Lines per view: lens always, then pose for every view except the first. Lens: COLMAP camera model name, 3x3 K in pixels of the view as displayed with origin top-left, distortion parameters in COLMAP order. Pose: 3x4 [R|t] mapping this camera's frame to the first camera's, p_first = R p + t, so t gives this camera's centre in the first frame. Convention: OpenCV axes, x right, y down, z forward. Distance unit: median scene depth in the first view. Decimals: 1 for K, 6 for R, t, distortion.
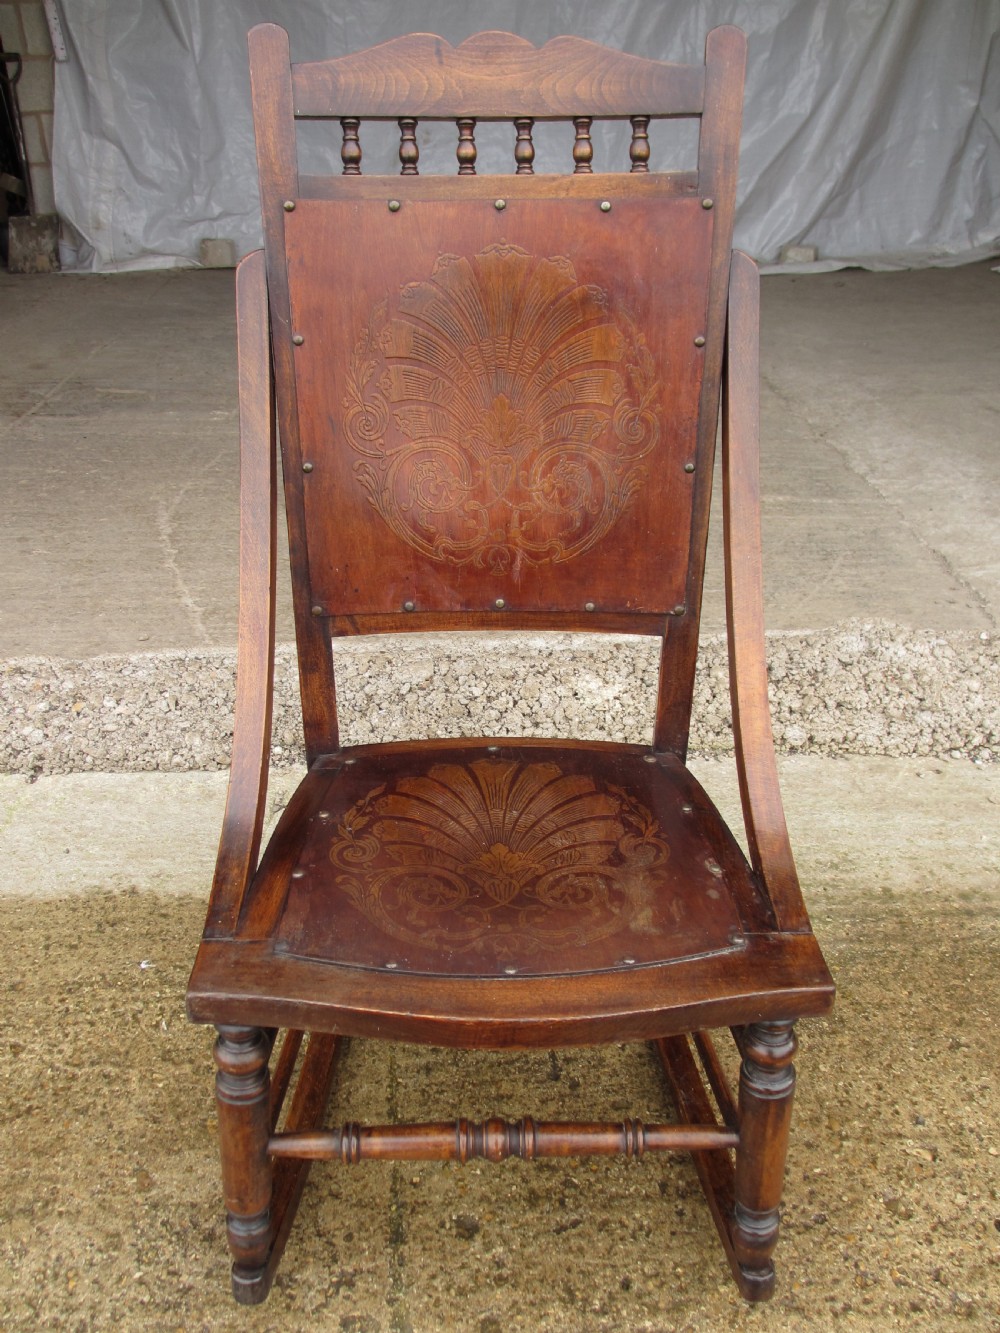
lens RADIAL K [[1090.5, 0, 512.5], [0, 1090.5, 668.5], [0, 0, 1]] dist [-0.057926, 0.015621]
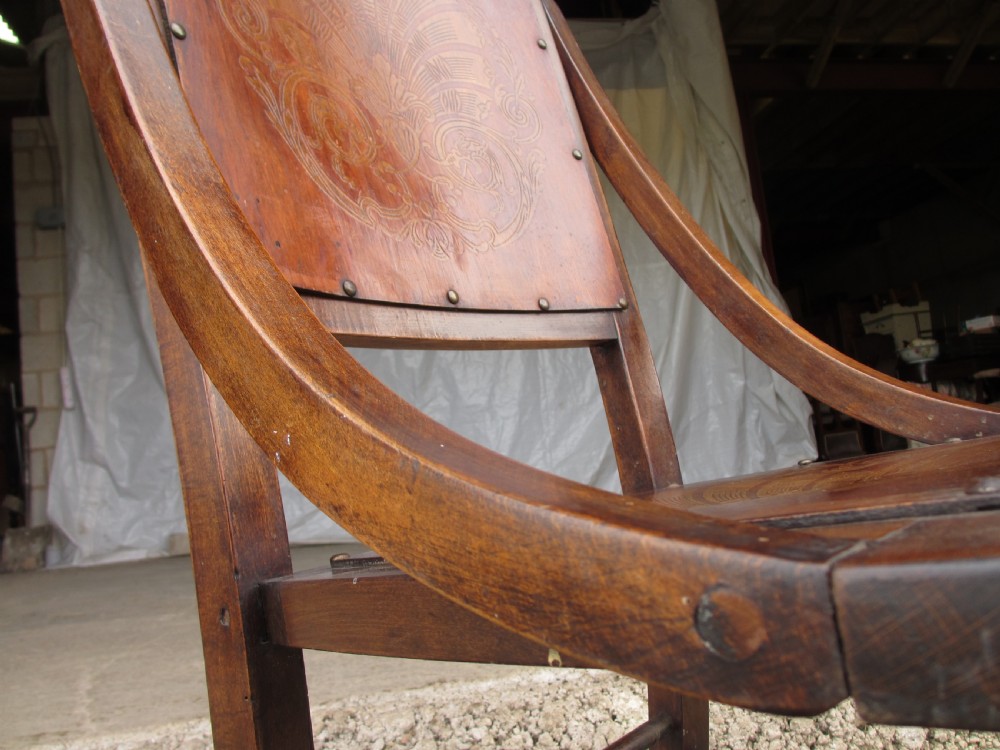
lens RADIAL K [[818.1, 0, 507.0], [0, 818.1, 368.3], [0, 0, 1]] dist [-0.057926, 0.015621]
pose [[0.986883, -0.088960, 0.134712, -0.067409], [0.152039, 0.792709, -0.590336, 0.153318], [-0.054271, 0.603075, 0.795837, 0.453379]]
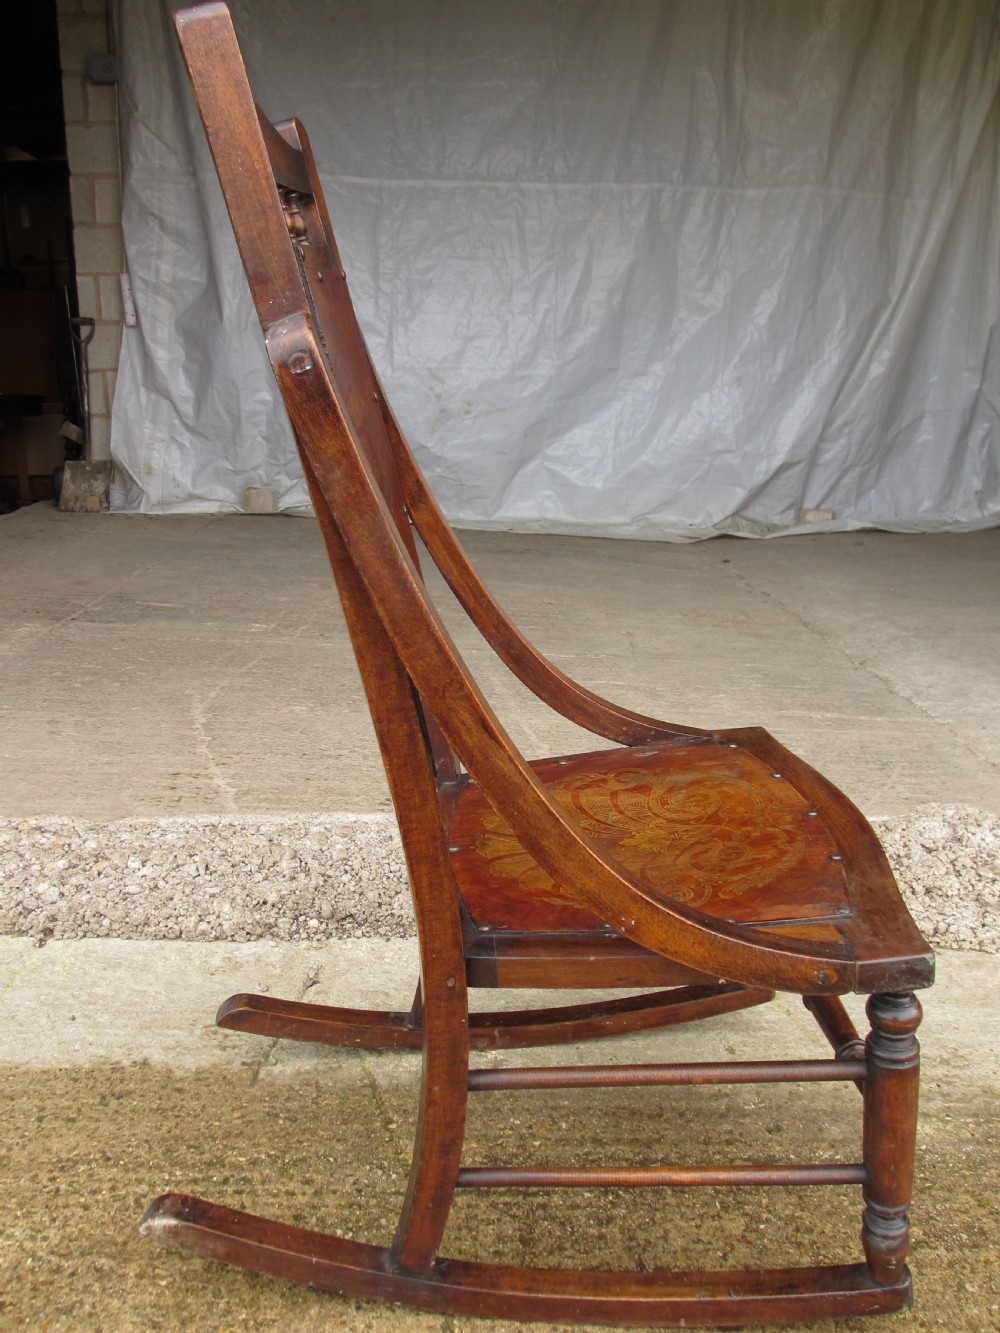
lens RADIAL K [[1090.5, 0, 509.3], [0, 1090.5, 673.7], [0, 0, 1]] dist [-0.057926, 0.015621]
pose [[0.999571, 0.026804, -0.011803, -0.048726], [-0.028890, 0.968565, -0.247078, 0.095069], [0.004809, 0.247312, 0.968924, 0.073365]]
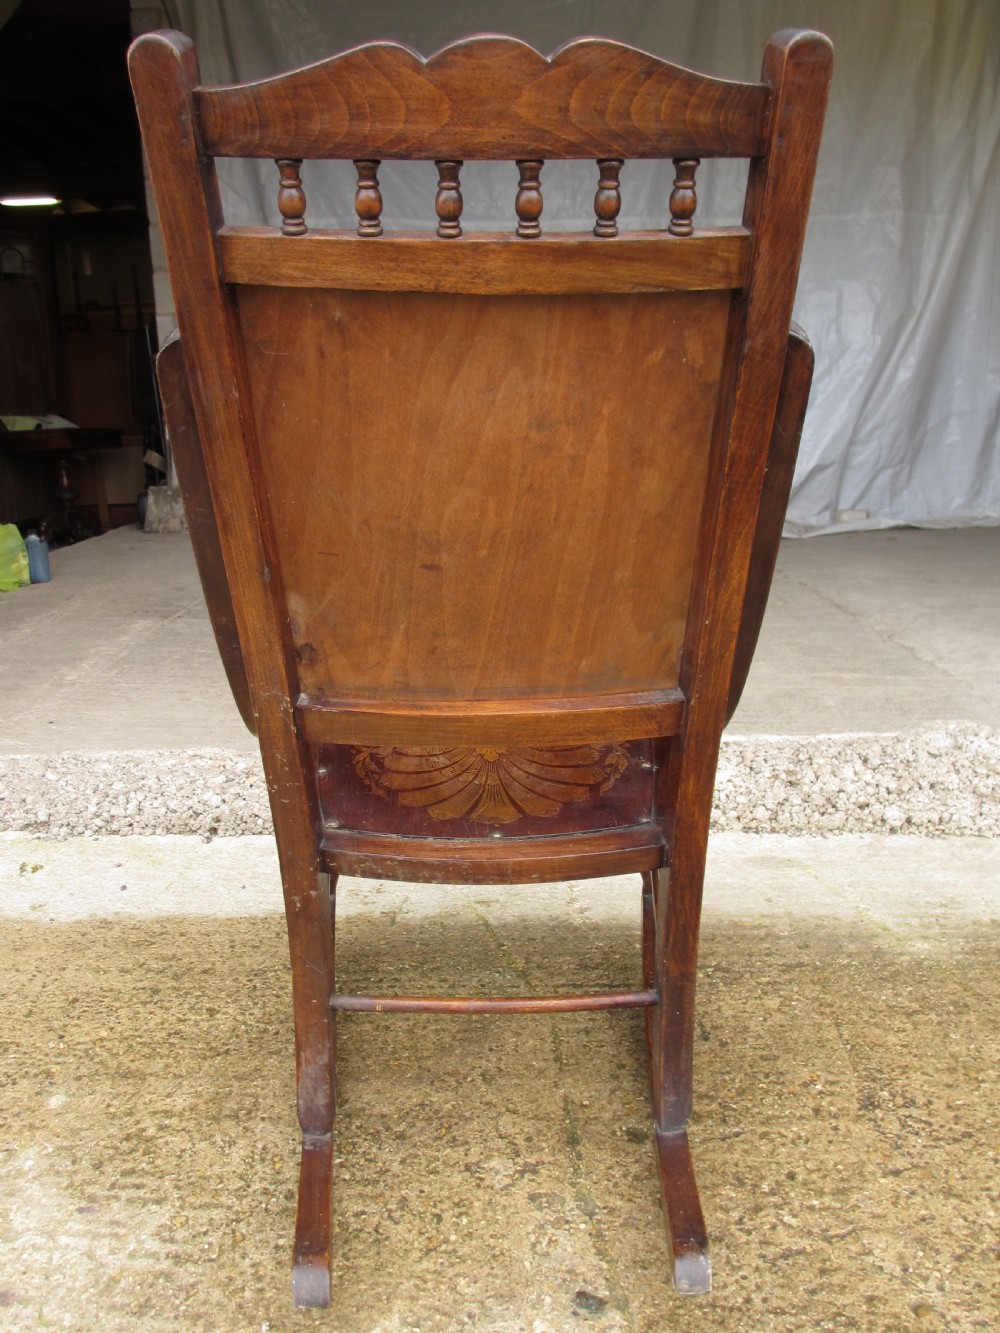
lens RADIAL K [[1090.5, 0, 514.0], [0, 1090.5, 670.5], [0, 0, 1]] dist [-0.057926, 0.015621]
pose [[0.998686, -0.001455, -0.051234, -0.070166], [-0.012587, 0.962027, -0.272664, 0.235401], [0.049685, 0.272950, 0.960744, -0.112300]]
